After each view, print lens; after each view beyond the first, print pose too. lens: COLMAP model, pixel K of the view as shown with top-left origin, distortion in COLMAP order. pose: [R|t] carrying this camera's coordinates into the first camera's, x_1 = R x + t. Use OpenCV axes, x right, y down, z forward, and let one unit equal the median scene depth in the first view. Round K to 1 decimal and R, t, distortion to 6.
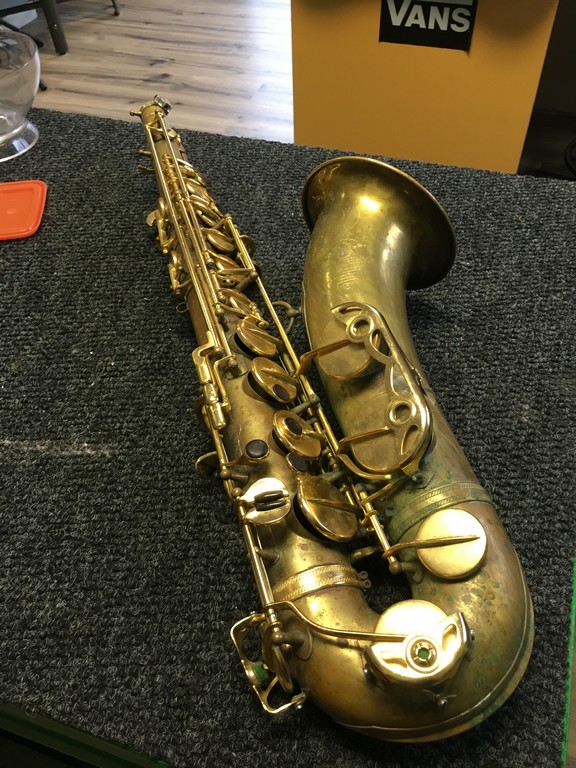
lens RADIAL K [[663.0, 0, 291.5], [0, 663.0, 388.7], [0, 0, 1]] dist [0.079702, -0.124184]
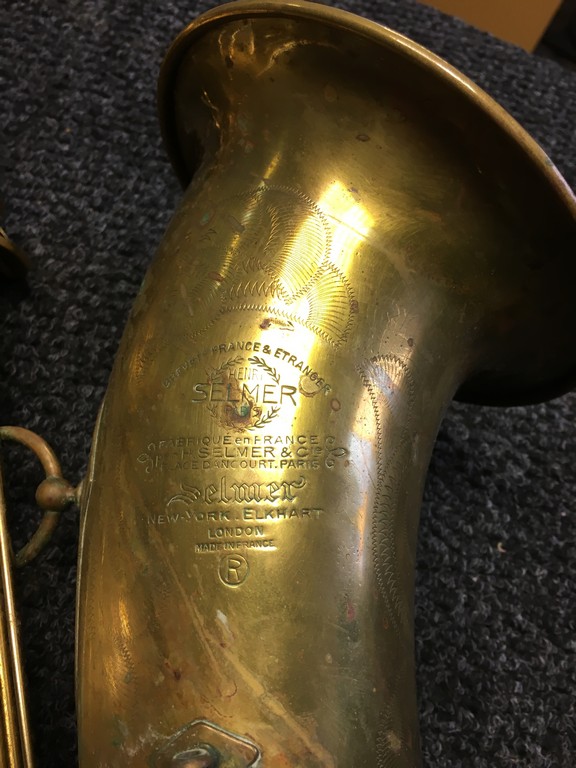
lens RADIAL K [[663.0, 0, 288.7], [0, 663.0, 377.6], [0, 0, 1]] dist [0.079702, -0.124184]
pose [[0.970823, 0.153421, 0.184295, 0.037276], [-0.194954, 0.952475, 0.234060, -0.237534], [-0.139626, -0.263160, 0.954595, 0.635215]]
